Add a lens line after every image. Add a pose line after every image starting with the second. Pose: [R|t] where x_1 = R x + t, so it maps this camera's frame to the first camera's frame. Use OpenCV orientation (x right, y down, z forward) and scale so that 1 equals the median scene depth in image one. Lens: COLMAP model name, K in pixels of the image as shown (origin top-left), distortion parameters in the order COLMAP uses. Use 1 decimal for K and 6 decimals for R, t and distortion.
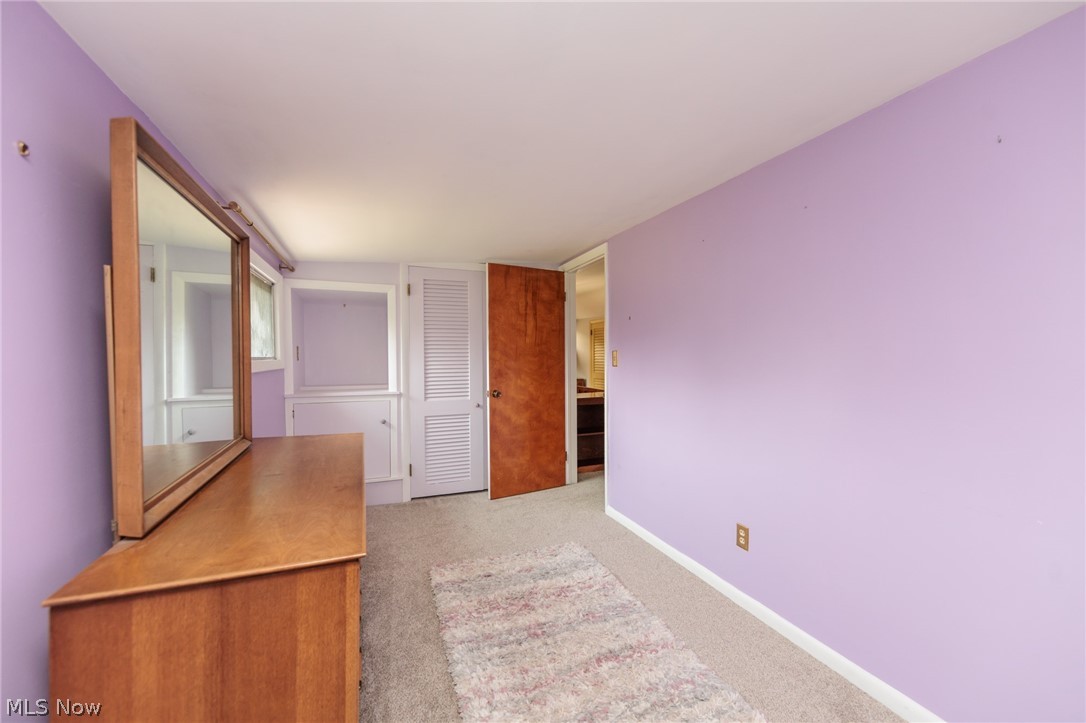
lens RADIAL K [[424.9, 0, 548.8], [0, 424.9, 361.9], [0, 0, 1]] dist [-0.002775, 0.000244]
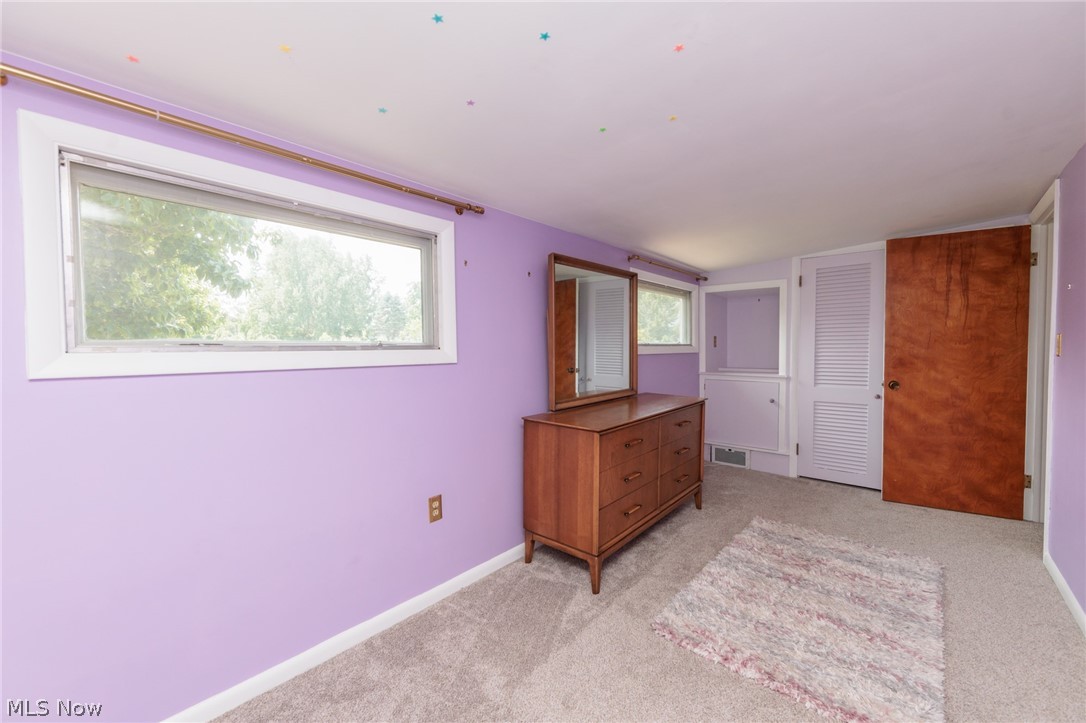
lens RADIAL K [[434.3, 0, 546.4], [0, 434.3, 360.8], [0, 0, 1]] dist [-0.001746, -0.000450]
pose [[0.456606, 0.030884, -0.889133, 0.353671], [-0.011179, 0.999518, 0.028977, 0.005916], [0.889599, -0.003292, 0.456731, -0.069110]]
